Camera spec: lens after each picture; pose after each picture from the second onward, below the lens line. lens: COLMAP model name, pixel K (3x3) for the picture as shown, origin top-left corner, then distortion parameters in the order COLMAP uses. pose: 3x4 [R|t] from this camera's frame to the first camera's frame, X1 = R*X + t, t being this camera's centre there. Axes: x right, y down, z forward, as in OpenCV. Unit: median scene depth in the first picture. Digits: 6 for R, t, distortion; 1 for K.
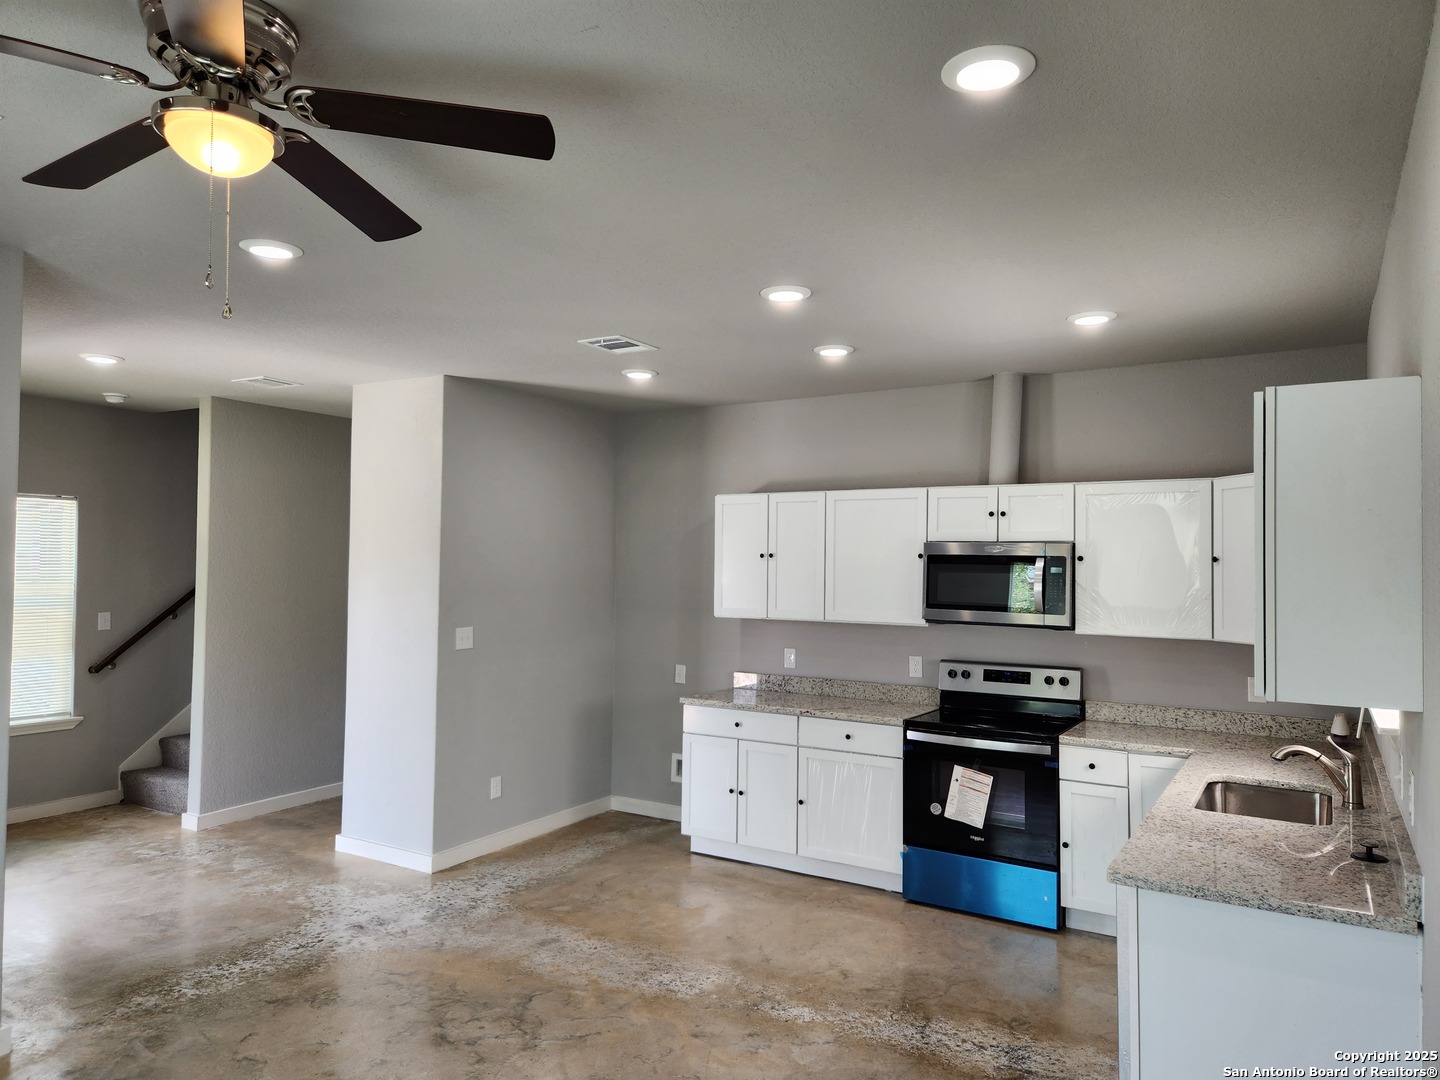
lens RADIAL K [[966.6, 0, 718.3], [0, 966.6, 533.0], [0, 0, 1]] dist [0.059269, -0.034119]
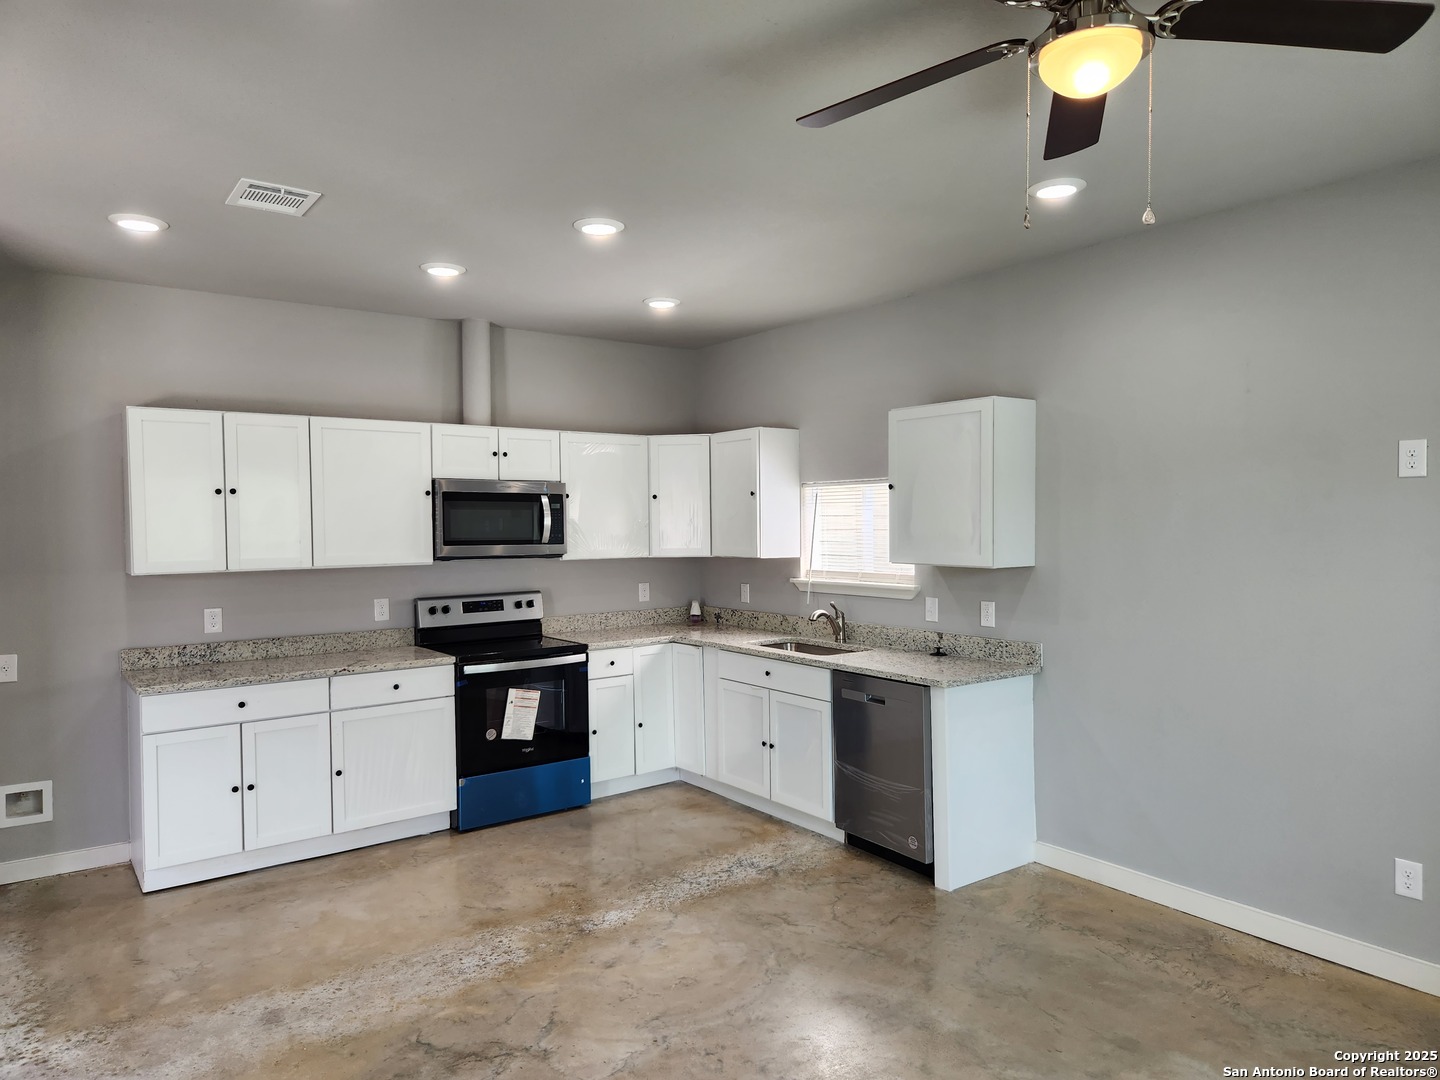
lens RADIAL K [[966.6, 0, 720.9], [0, 966.6, 543.2], [0, 0, 1]] dist [0.059269, -0.034119]
pose [[0.386451, -0.040405, 0.921424, -0.620977], [-0.017539, 0.998537, 0.051142, 0.020099], [-0.922143, -0.035924, 0.385177, 0.370494]]
